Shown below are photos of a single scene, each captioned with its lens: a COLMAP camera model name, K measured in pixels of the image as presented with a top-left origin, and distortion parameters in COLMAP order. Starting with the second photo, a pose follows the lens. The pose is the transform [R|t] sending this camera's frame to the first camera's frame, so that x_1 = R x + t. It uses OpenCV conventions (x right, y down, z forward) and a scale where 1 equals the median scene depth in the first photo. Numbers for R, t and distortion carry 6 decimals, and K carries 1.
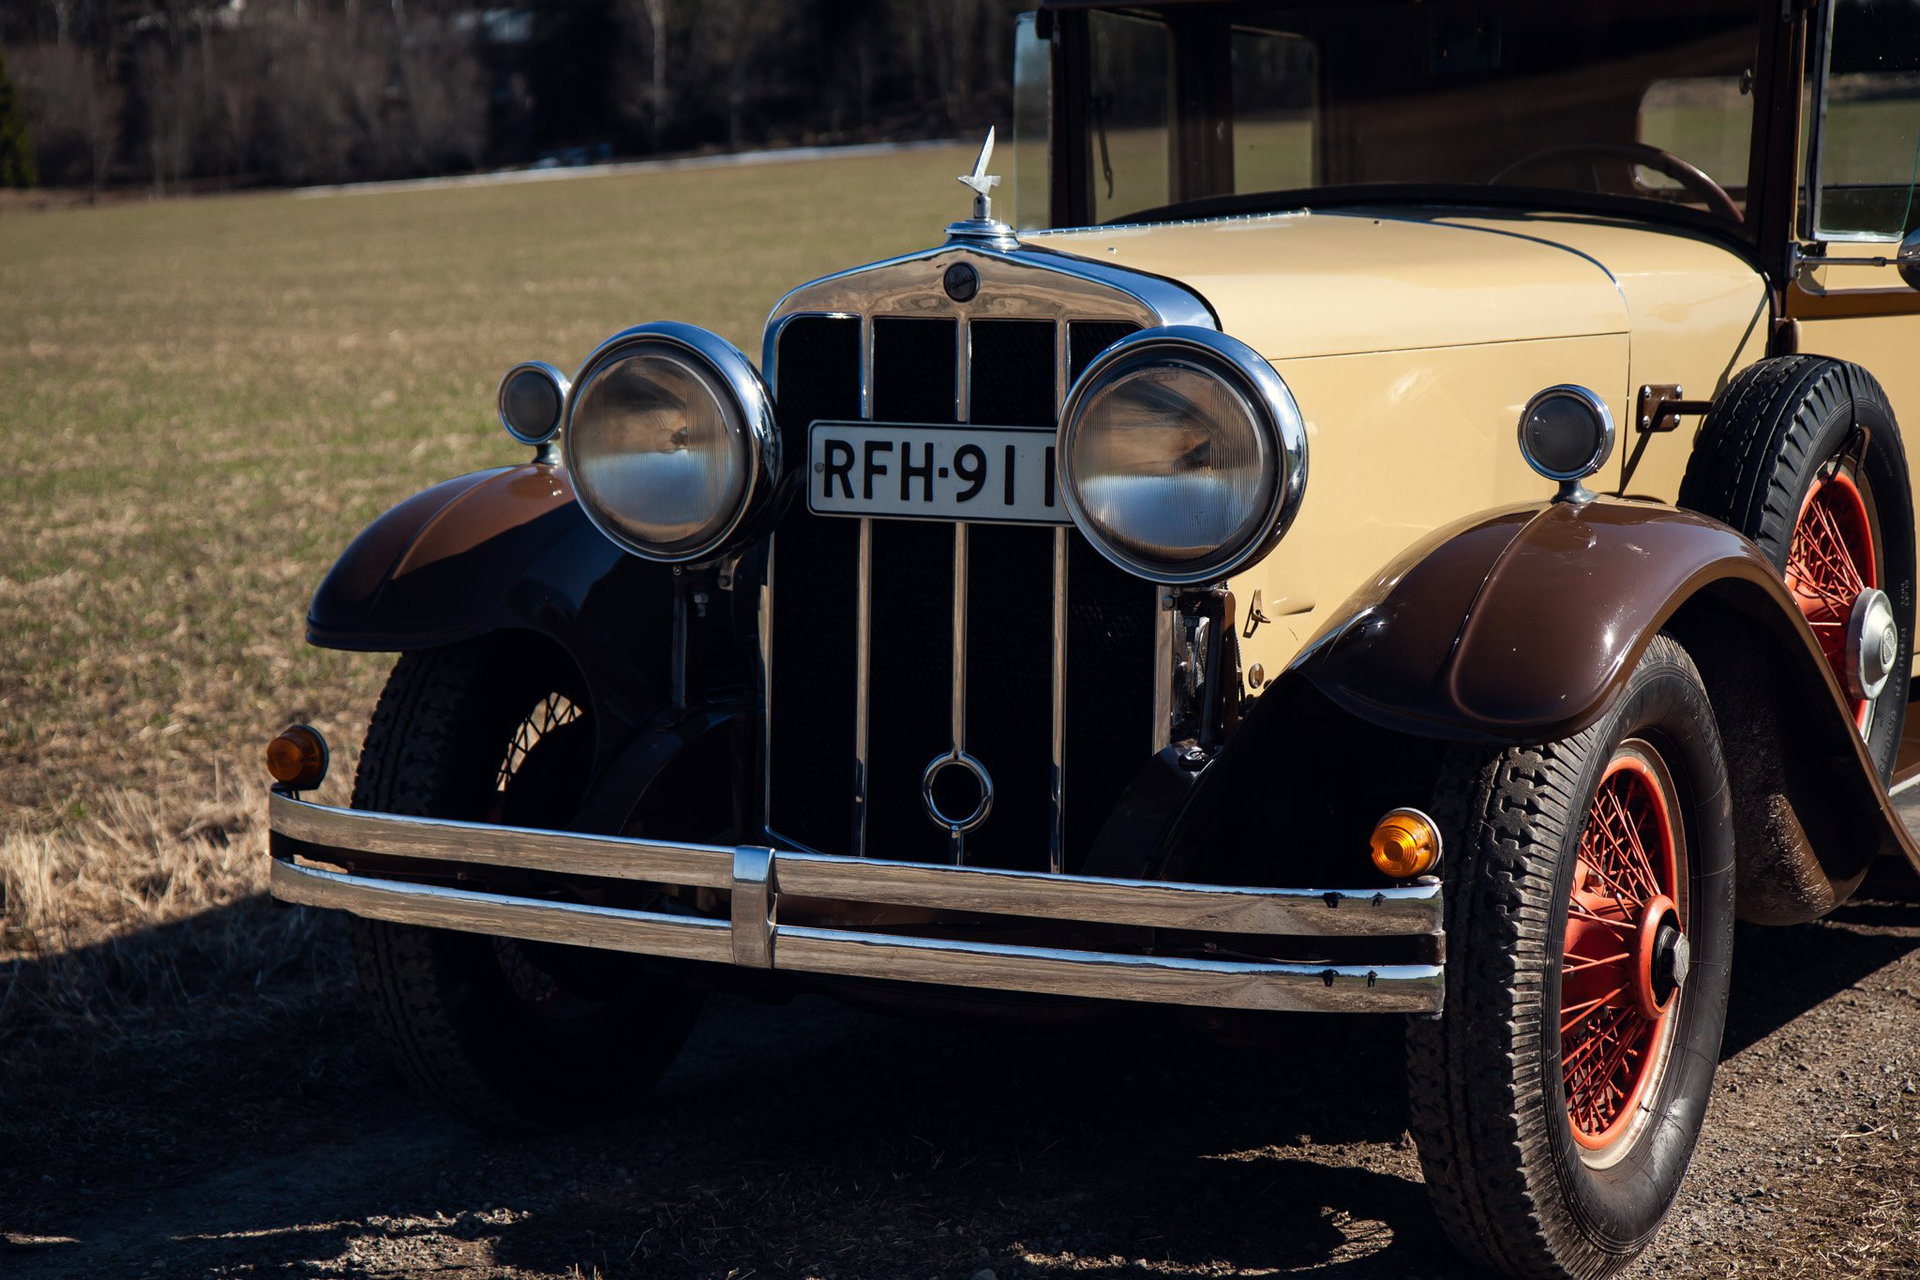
lens RADIAL K [[3694.4, 0, 950.9], [0, 3694.4, 659.9], [0, 0, 1]] dist [0.289003, -0.010260]
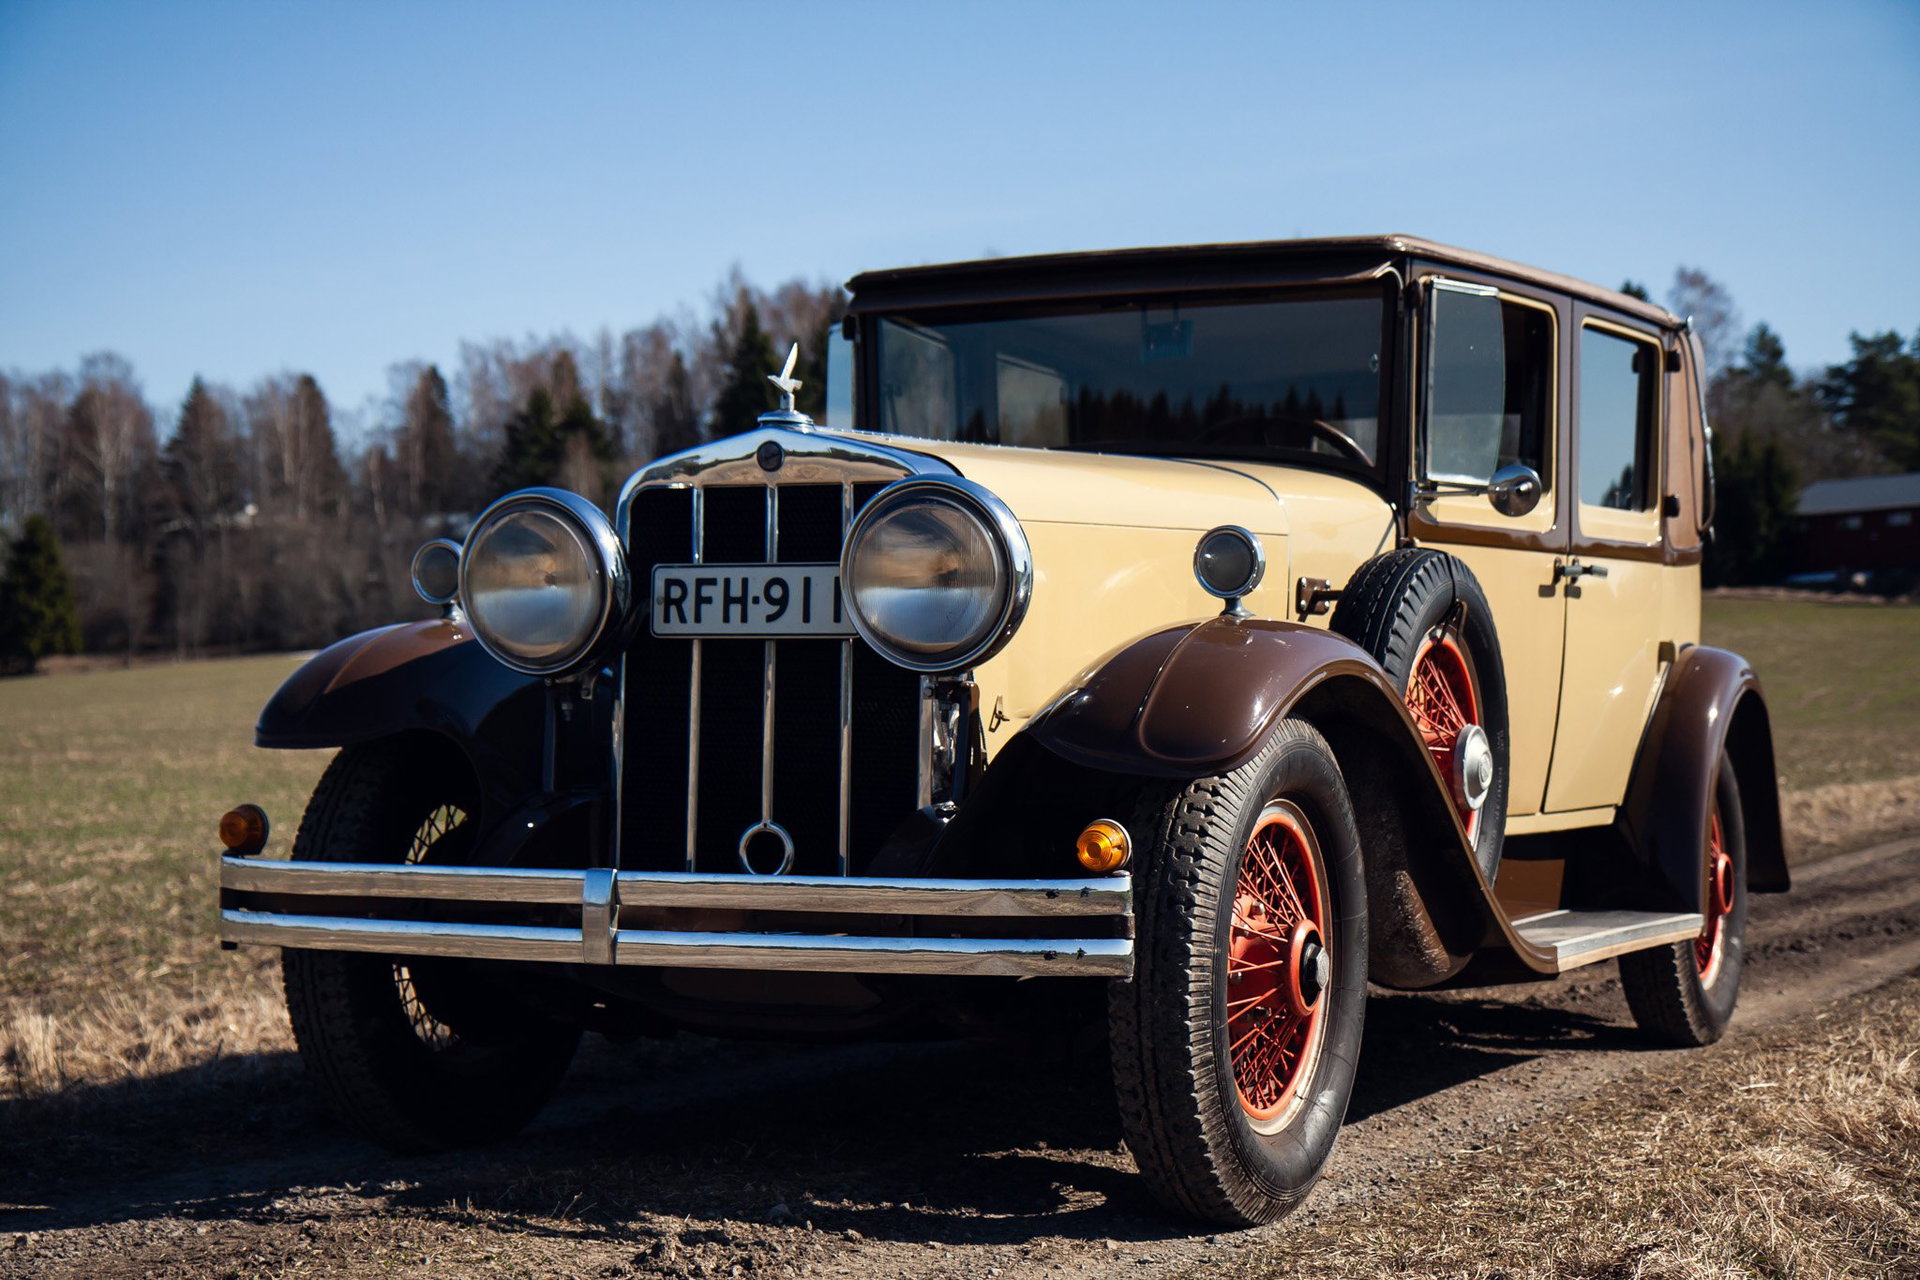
lens RADIAL K [[2984.2, 0, 945.2], [0, 2984.2, 664.2], [0, 0, 1]] dist [0.145509, 0.267118]
pose [[0.999110, 0.003549, 0.042028, 0.020060], [0.001594, 0.992562, -0.121727, 0.097486], [-0.042148, 0.121685, 0.991673, -0.033077]]
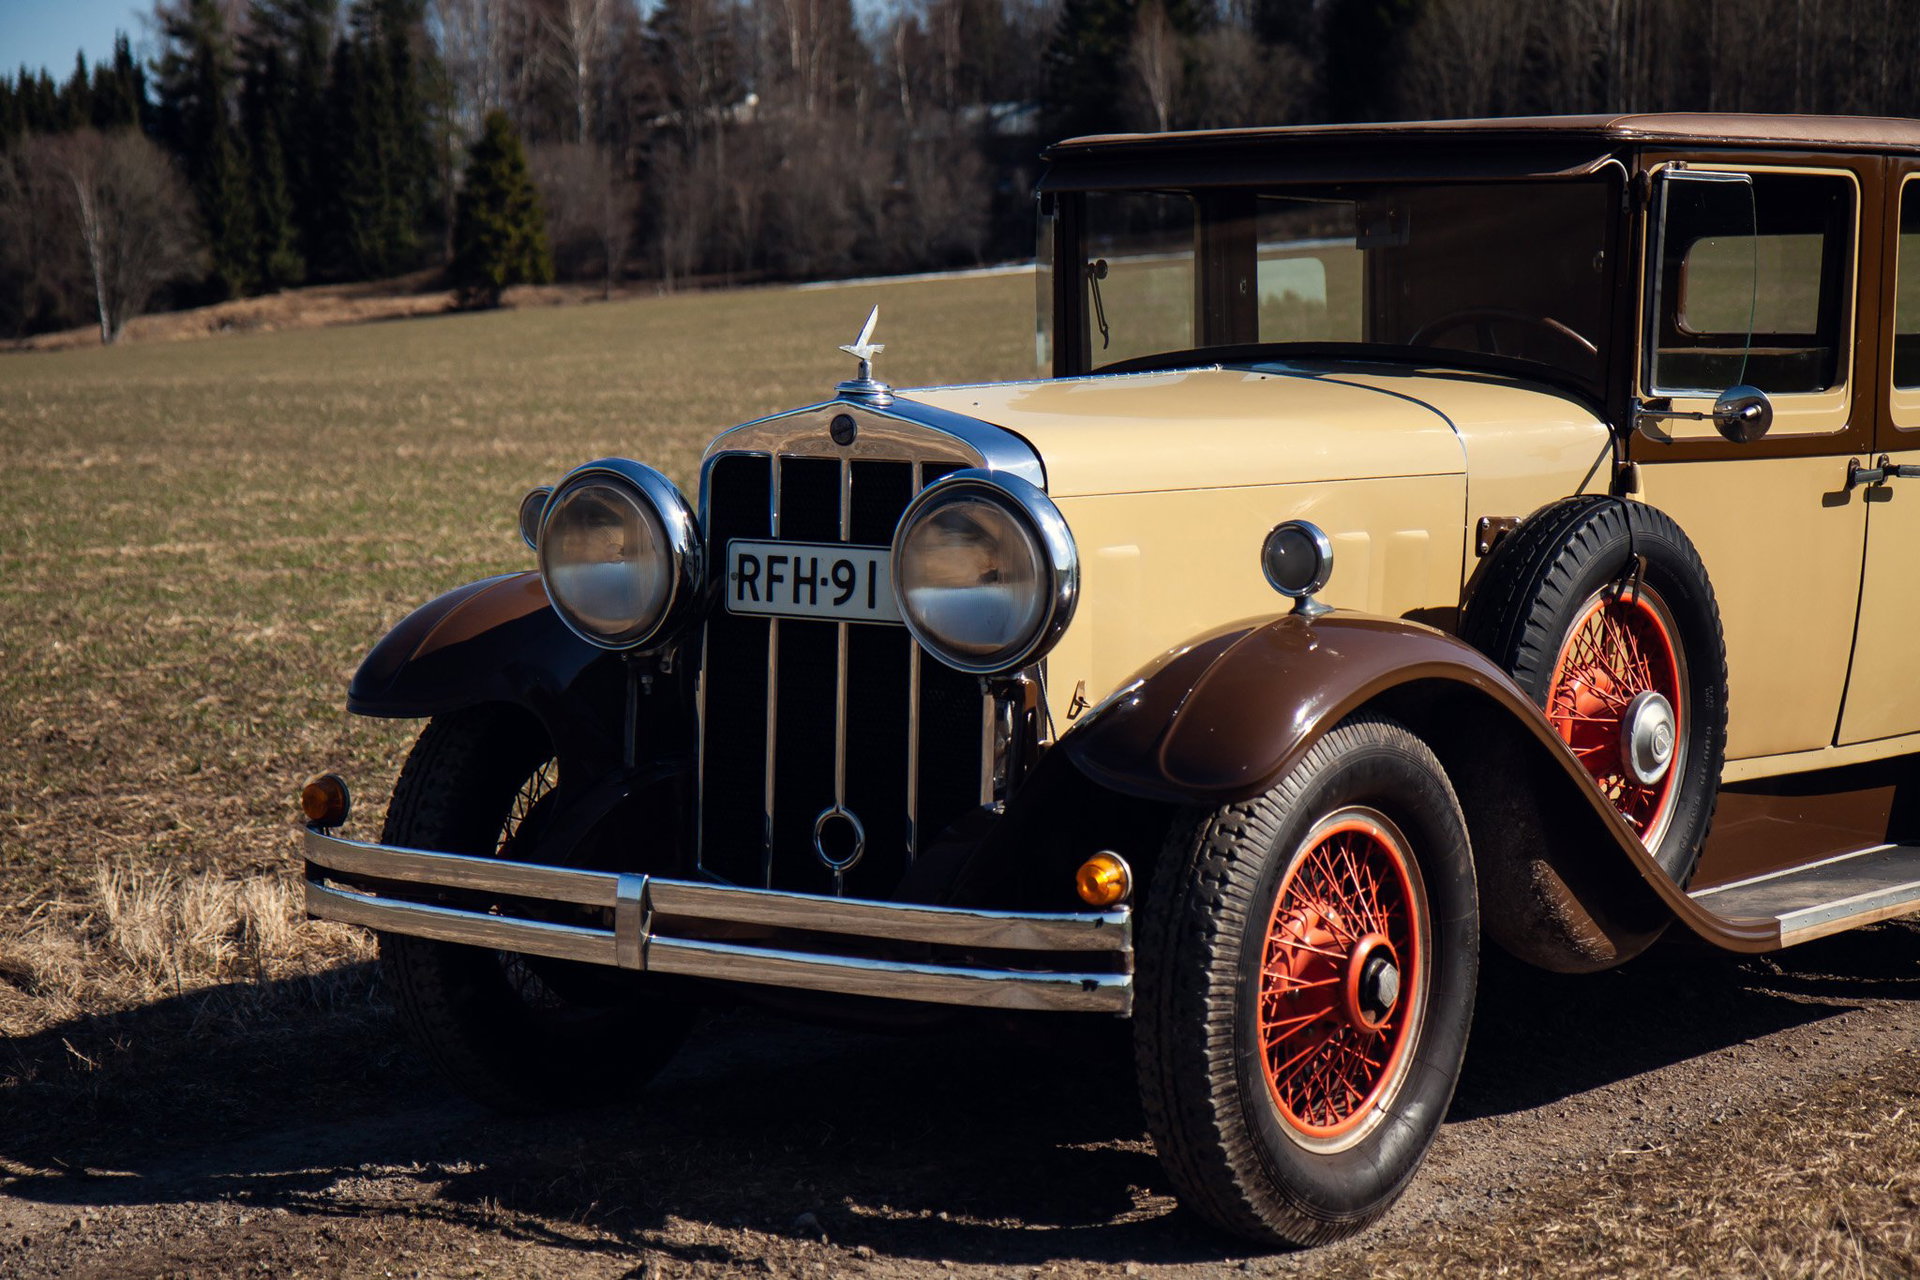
lens RADIAL K [[3786.5, 0, 958.4], [0, 3786.5, 664.1], [0, 0, 1]] dist [0.249534, 0.331858]
pose [[0.991523, 0.017440, -0.128754, 0.205957], [-0.020742, 0.999488, -0.024350, 0.007227], [0.128263, 0.026814, 0.991378, -0.258504]]
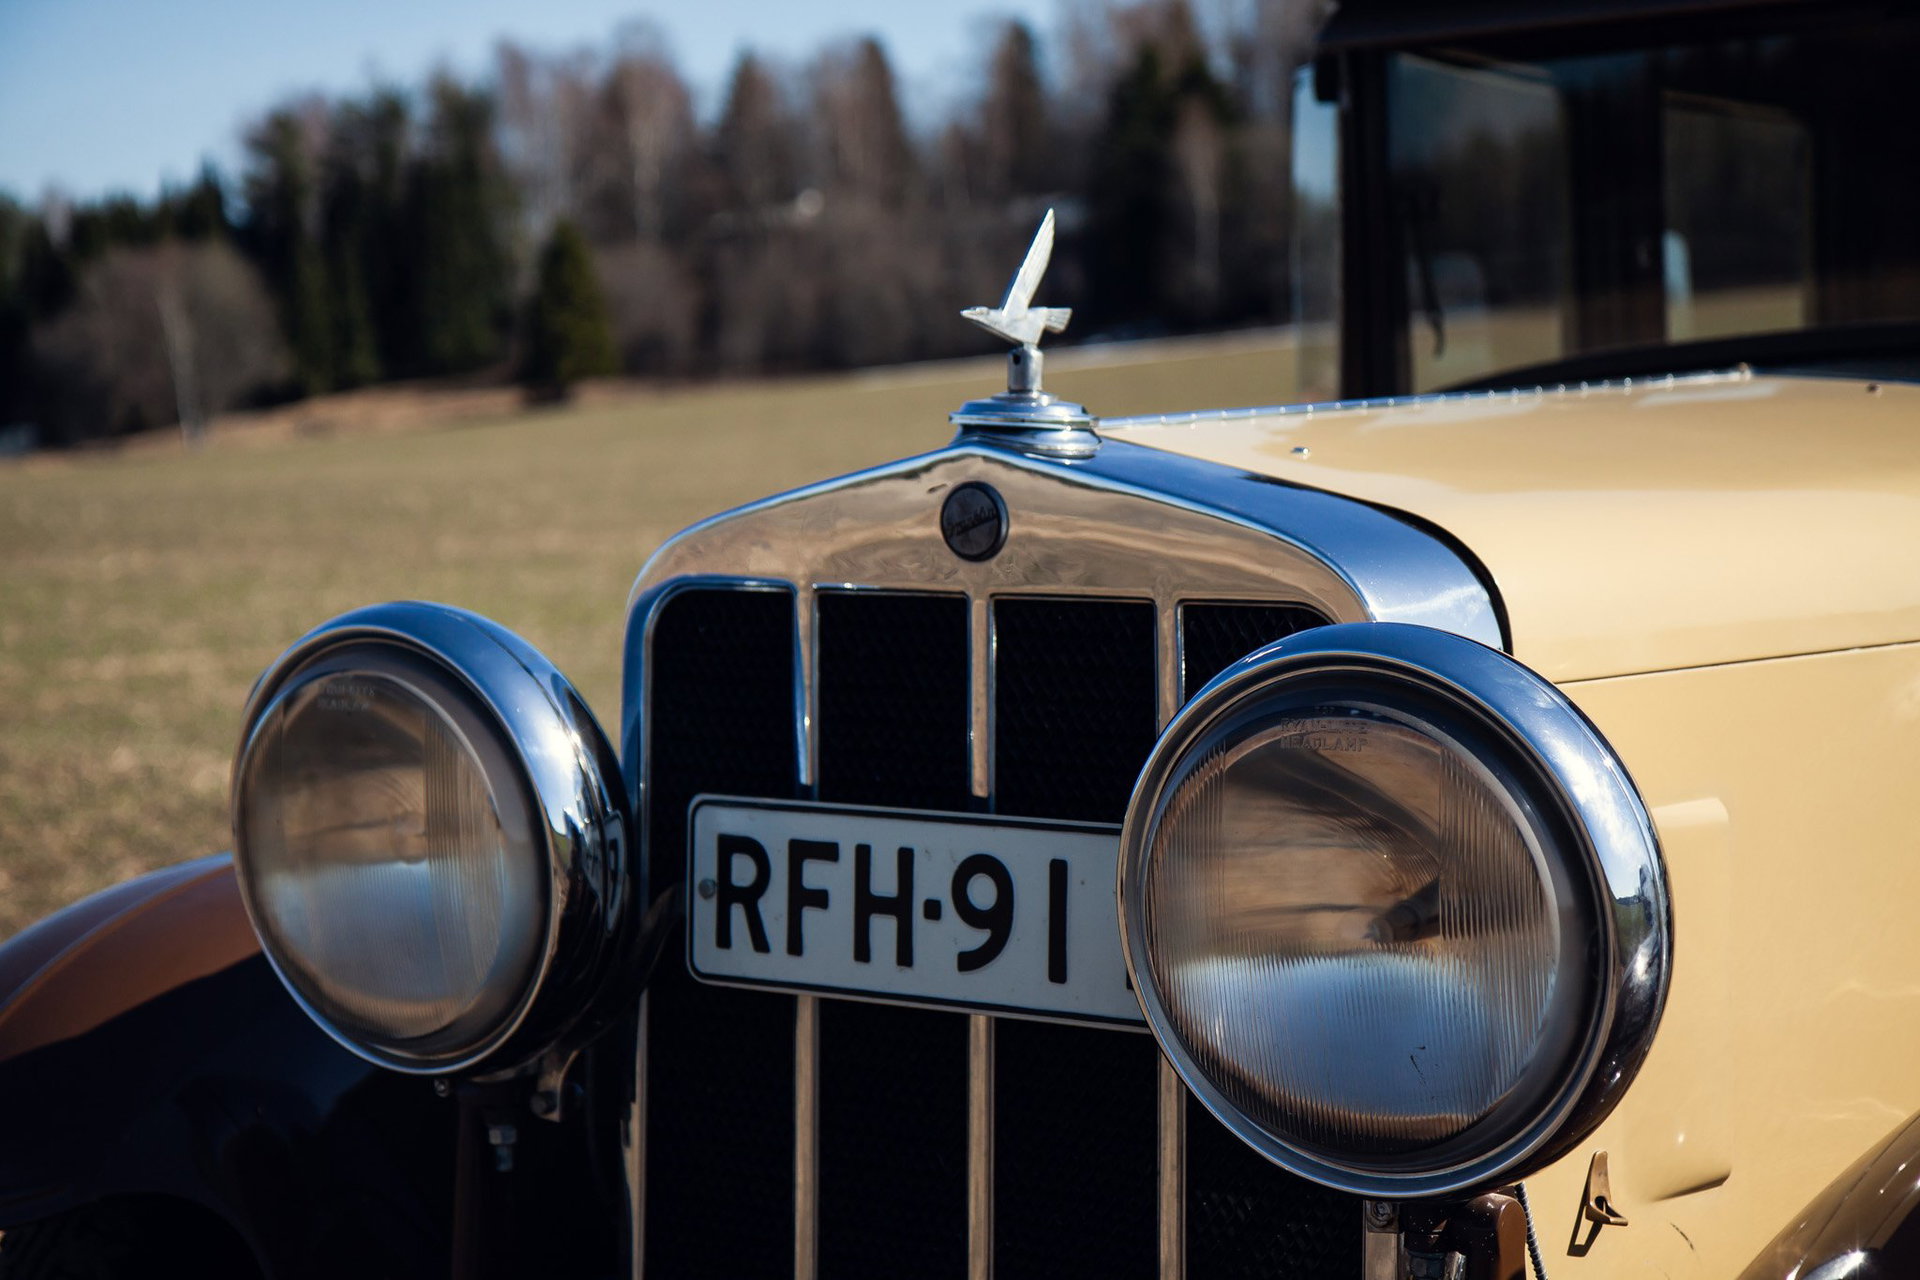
lens RADIAL K [[3691.2, 0, 935.3], [0, 3691.2, 669.8], [0, 0, 1]] dist [0.237661, 0.305135]
pose [[0.988523, -0.002131, -0.151054, 0.071407], [-0.004605, 0.999011, -0.044231, -0.060142], [0.150999, 0.044419, 0.987535, 0.511767]]
